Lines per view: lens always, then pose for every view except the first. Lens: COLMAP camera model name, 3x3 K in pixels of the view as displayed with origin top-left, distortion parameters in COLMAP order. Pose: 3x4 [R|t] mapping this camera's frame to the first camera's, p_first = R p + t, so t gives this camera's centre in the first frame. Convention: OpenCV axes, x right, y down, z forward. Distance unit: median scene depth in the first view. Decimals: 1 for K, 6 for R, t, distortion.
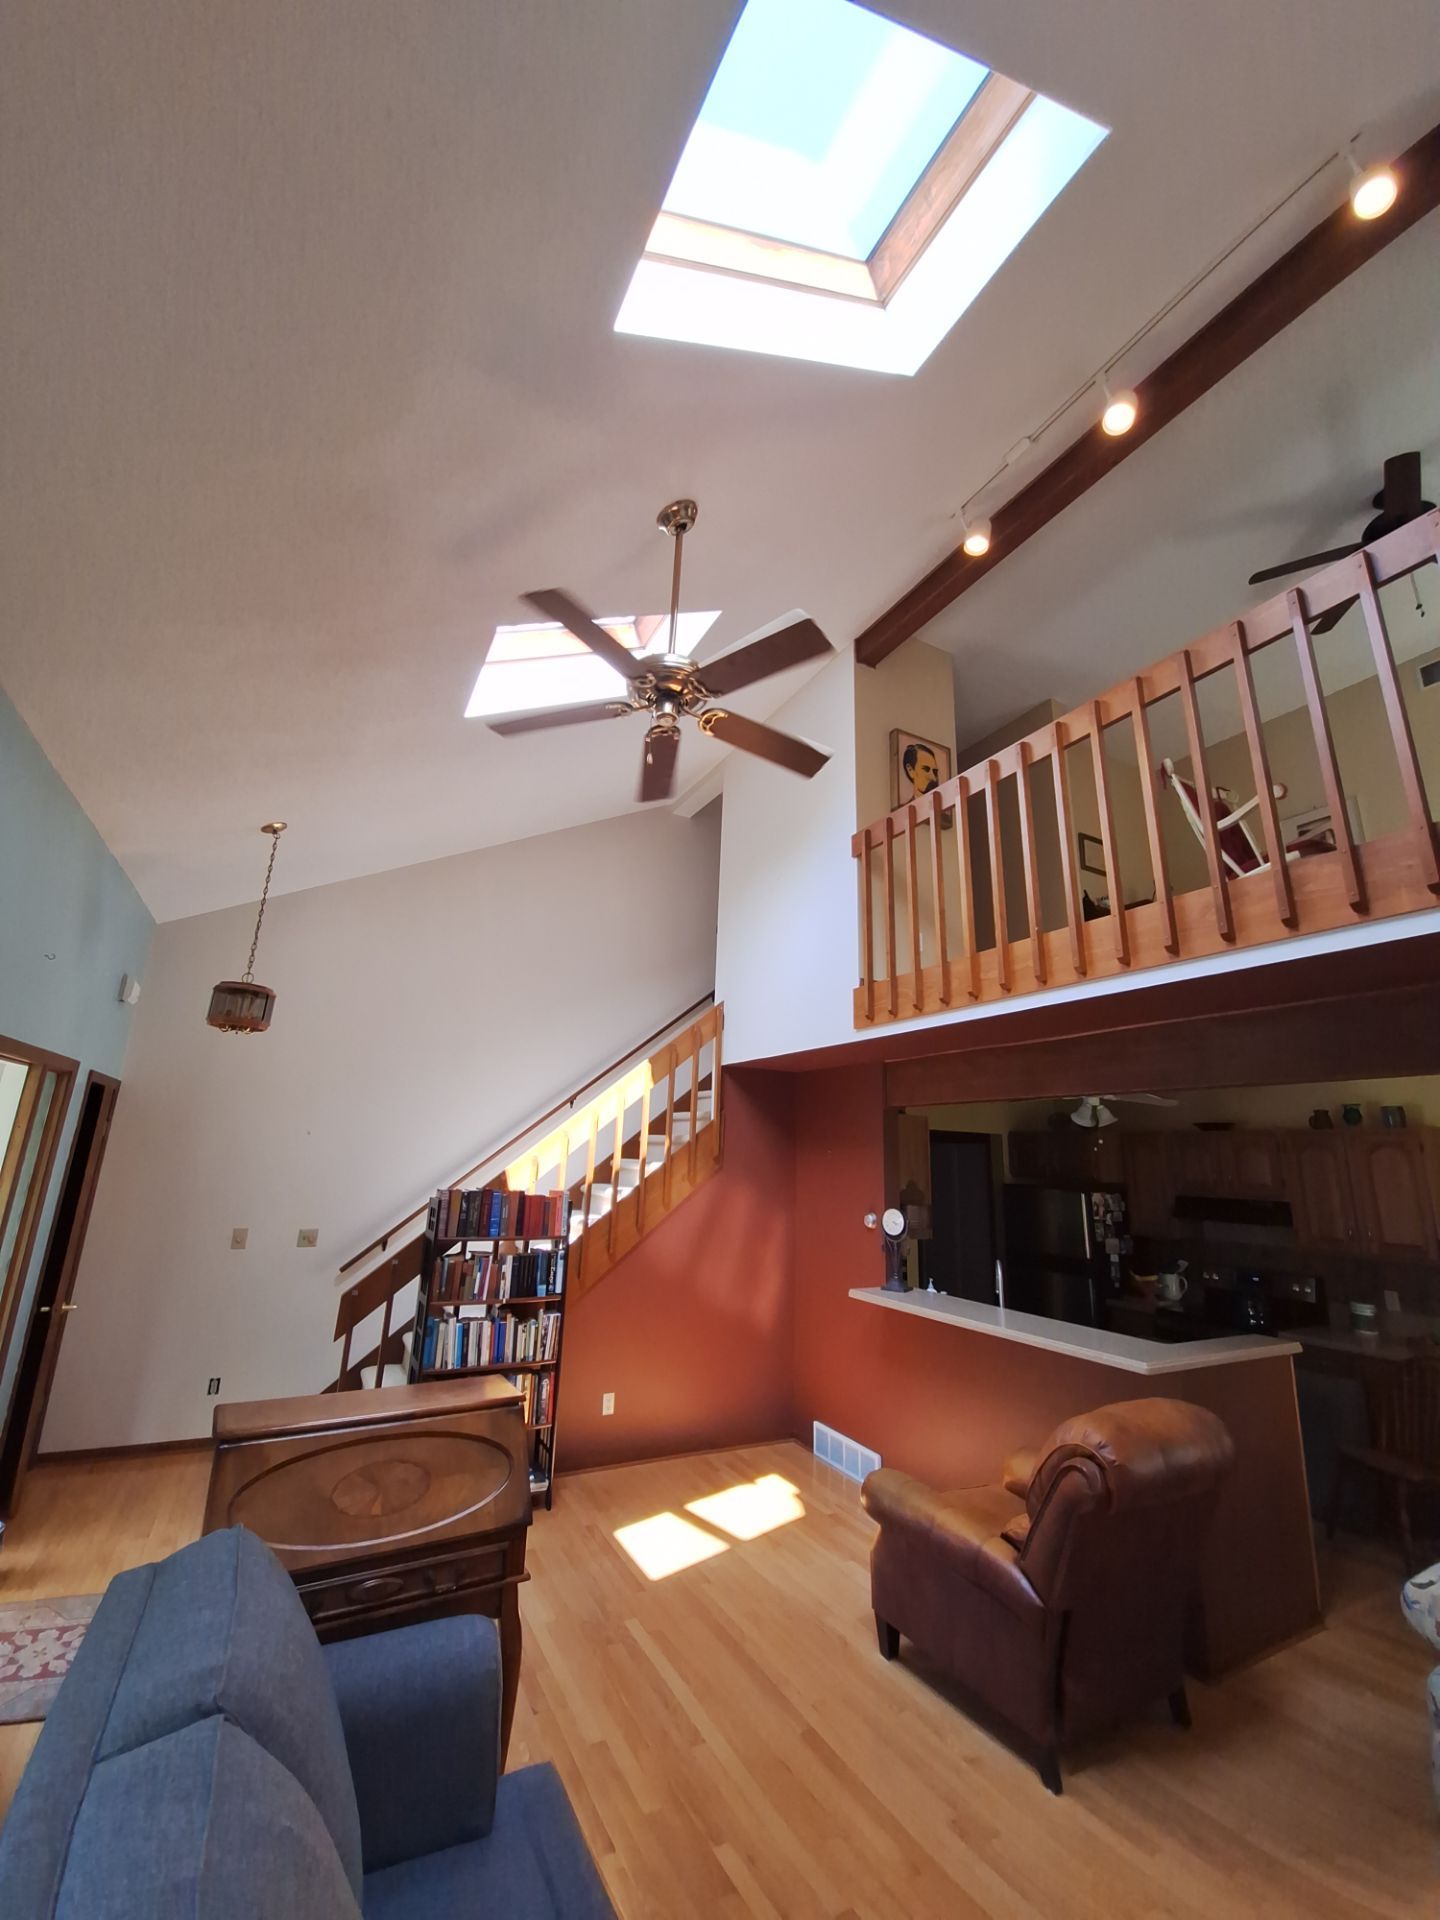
lens RADIAL K [[758.1, 0, 710.9], [0, 758.1, 956.2], [0, 0, 1]] dist [-0.004259, -0.008840]
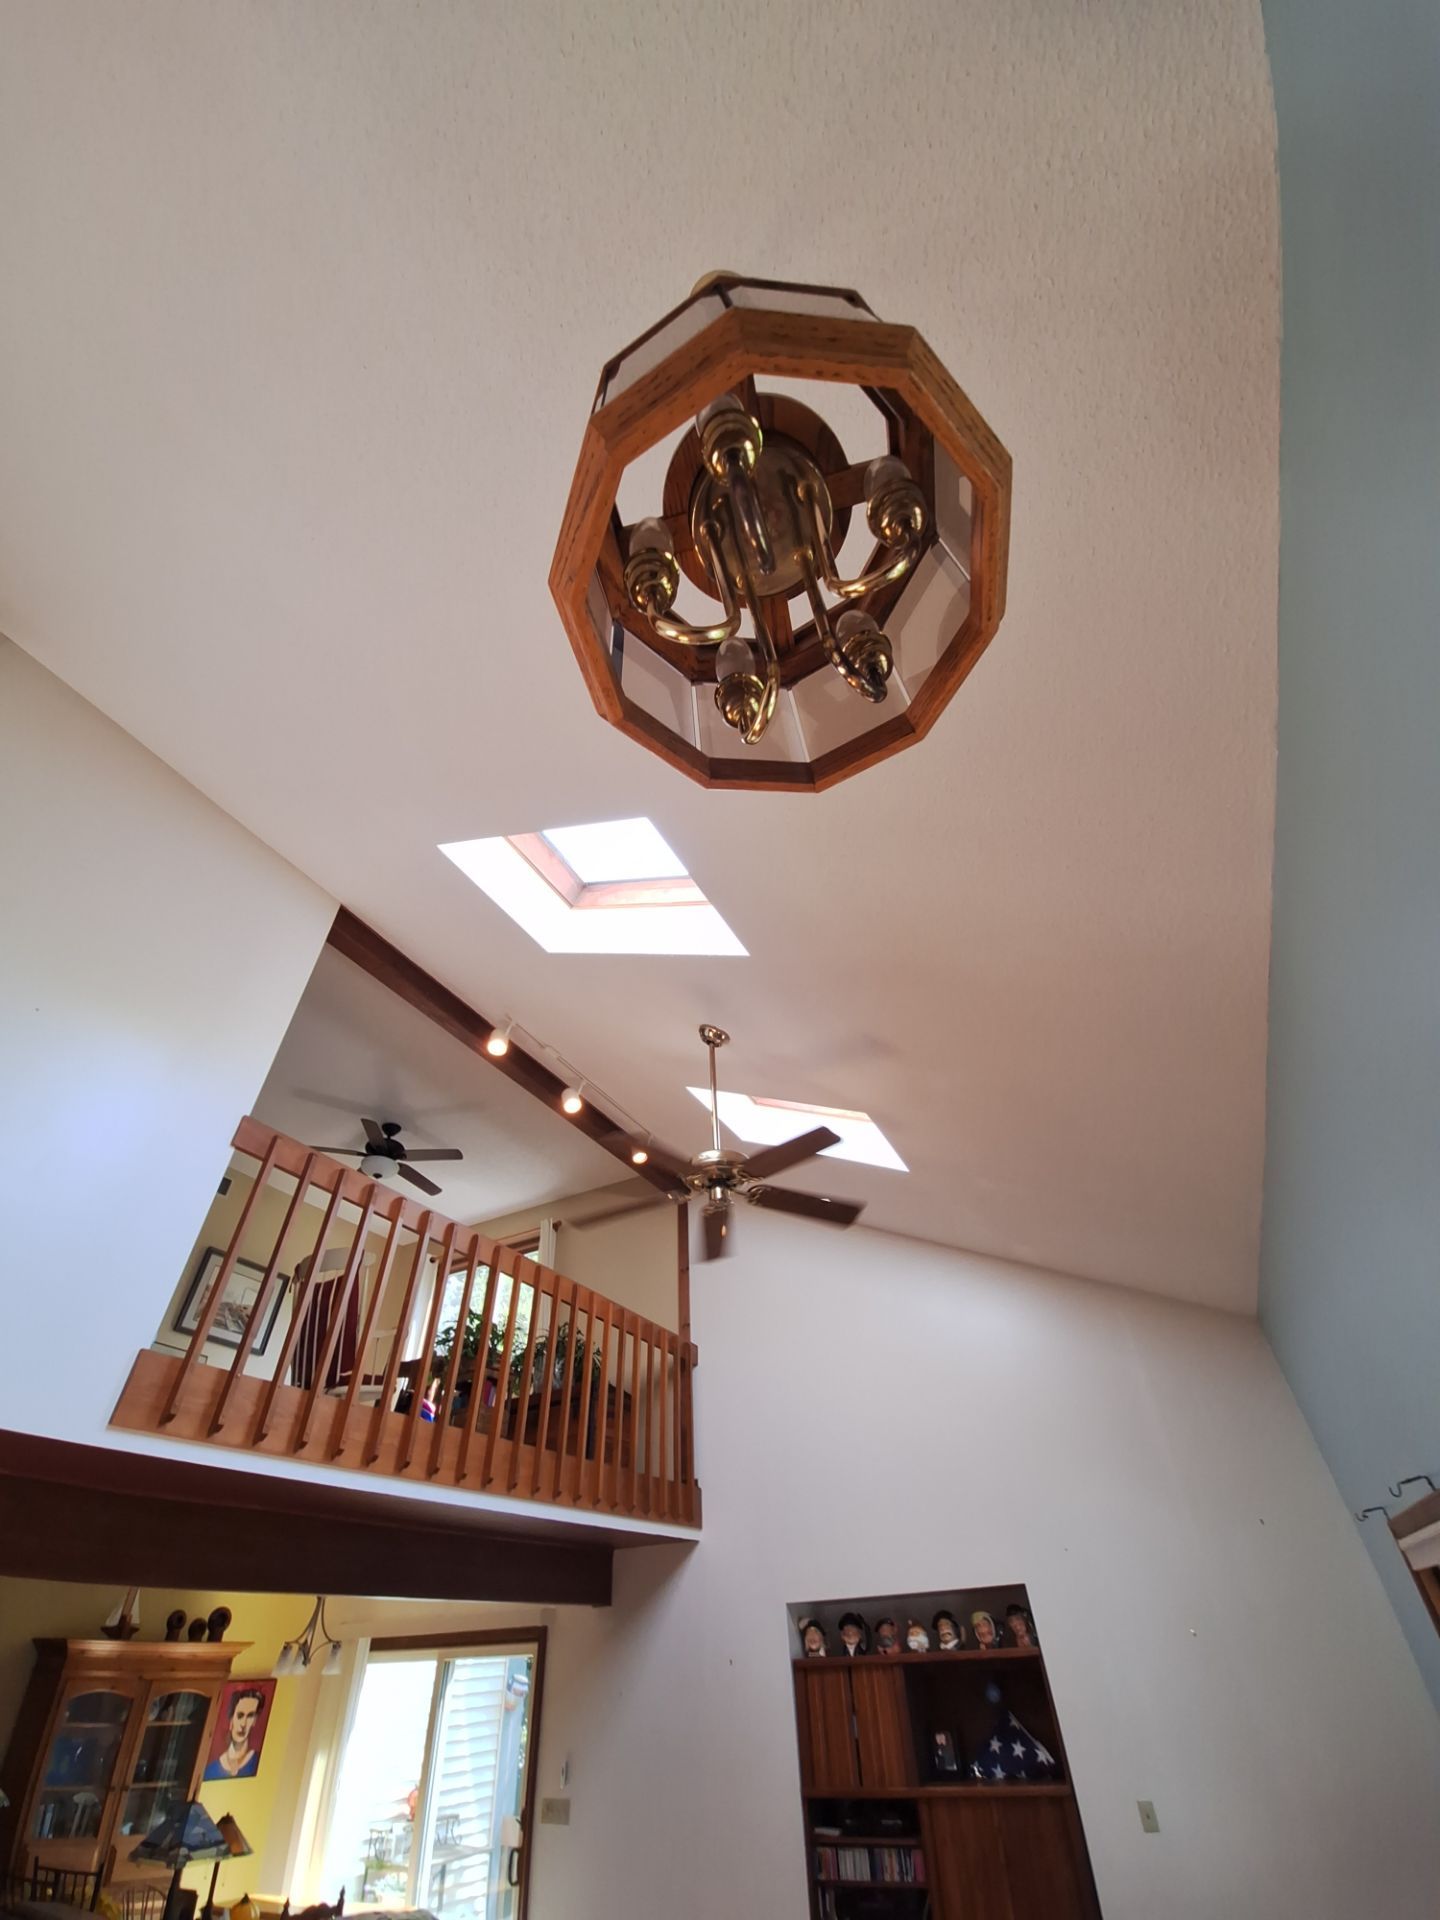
lens RADIAL K [[758.1, 0, 717.4], [0, 758.1, 945.9], [0, 0, 1]] dist [-0.004259, -0.008840]
pose [[-0.566980, 0.554210, 0.609413, -0.637564], [-0.194232, 0.629011, -0.752741, 0.207668], [-0.800505, -0.545156, -0.248992, 0.965658]]
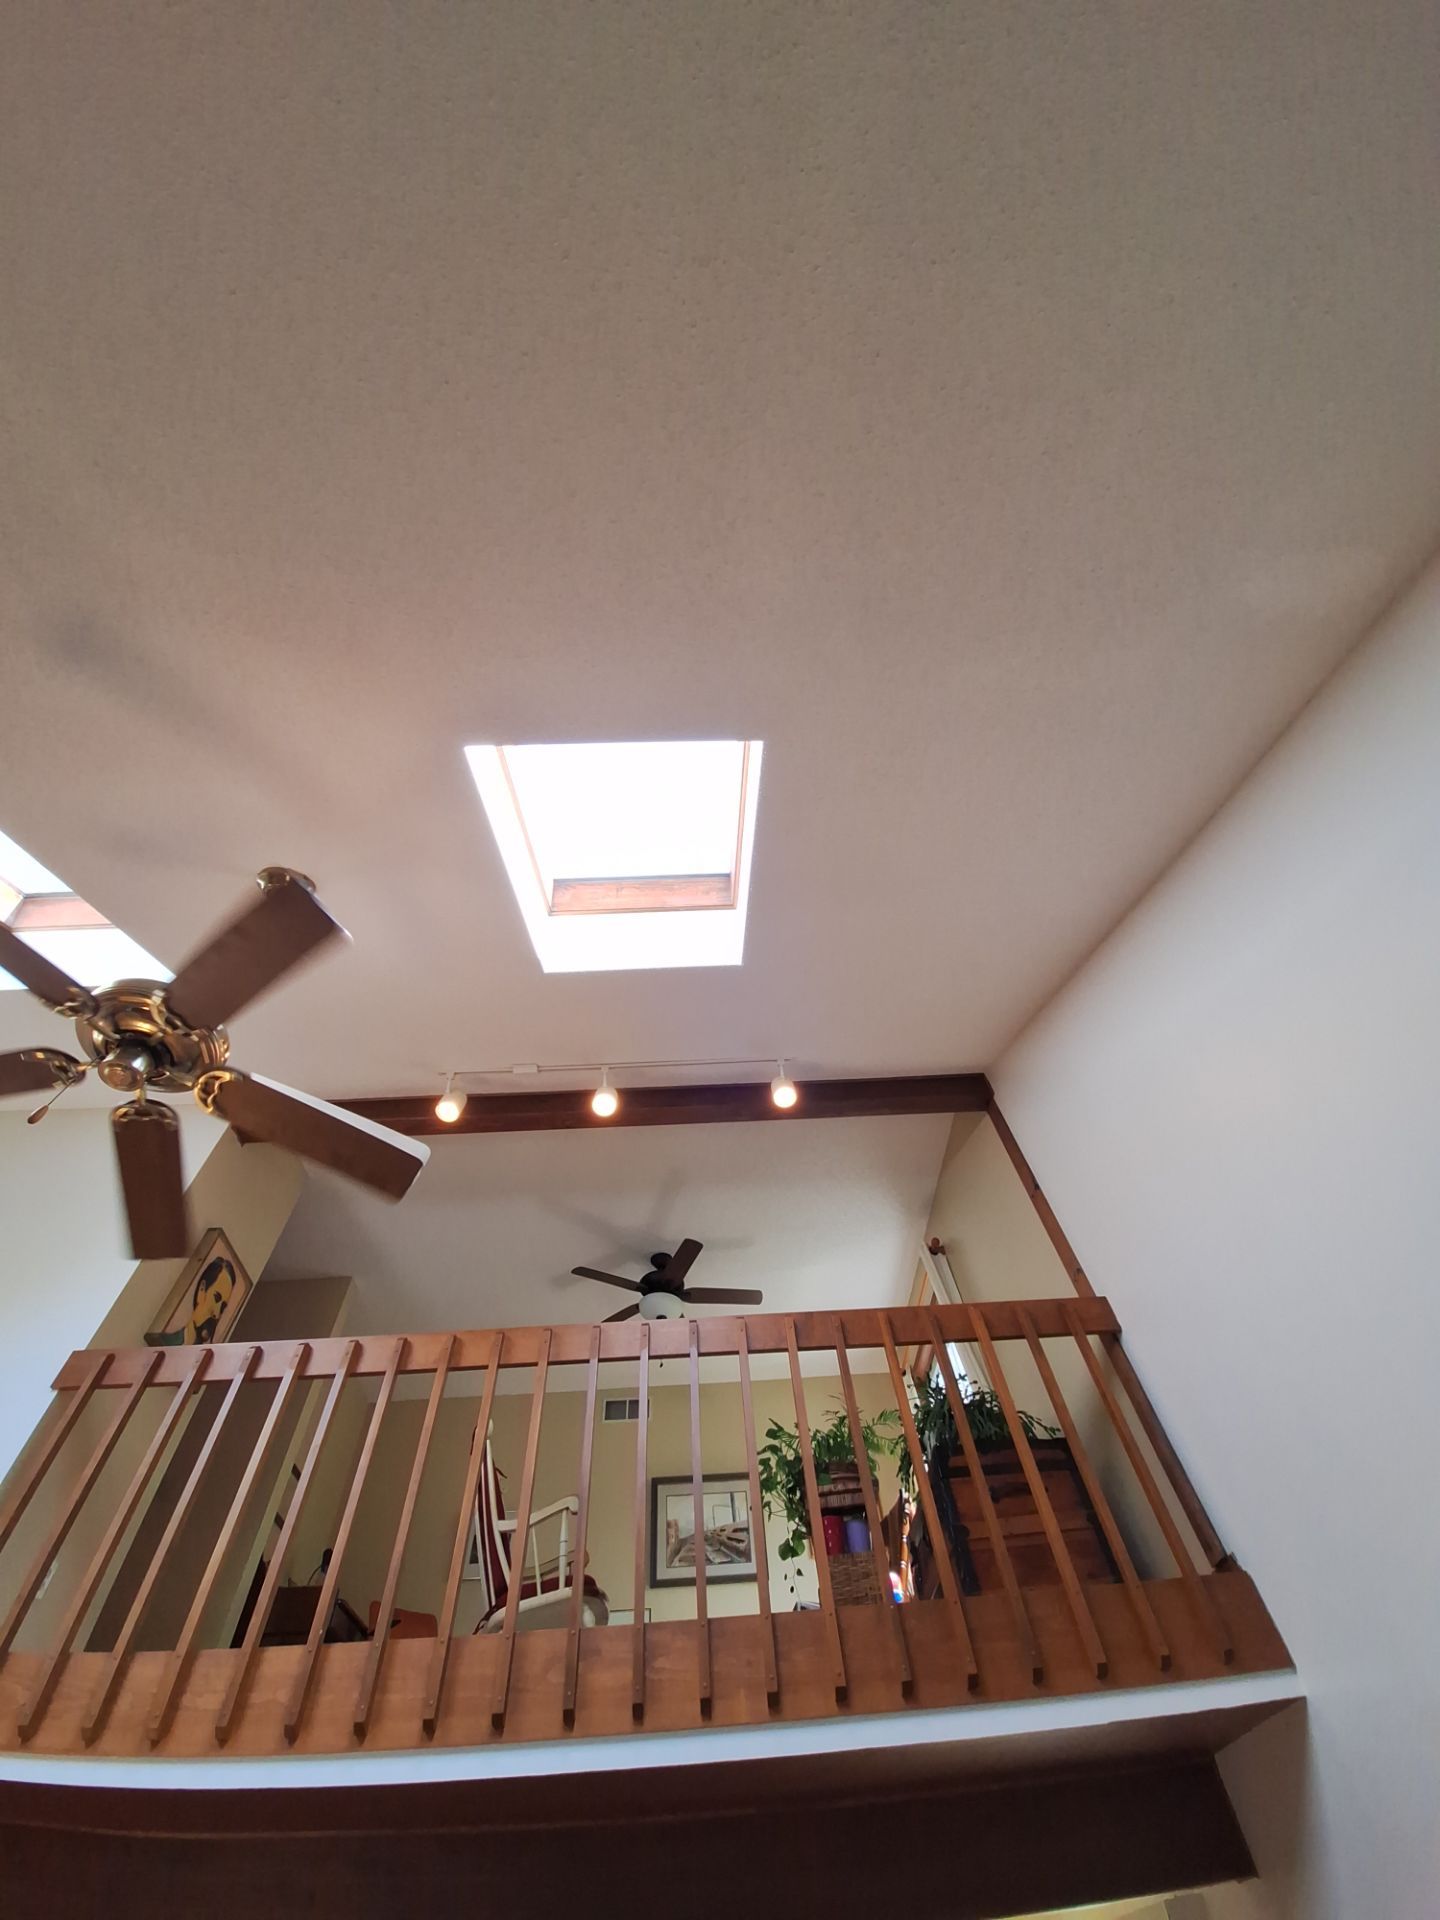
lens RADIAL K [[758.1, 0, 712.8], [0, 758.1, 948.0], [0, 0, 1]] dist [-0.004259, -0.008840]
pose [[0.467468, 0.704468, 0.534040, -0.151548], [-0.157445, 0.660800, -0.733863, -0.003617], [-0.869876, 0.258975, 0.419818, 0.184715]]
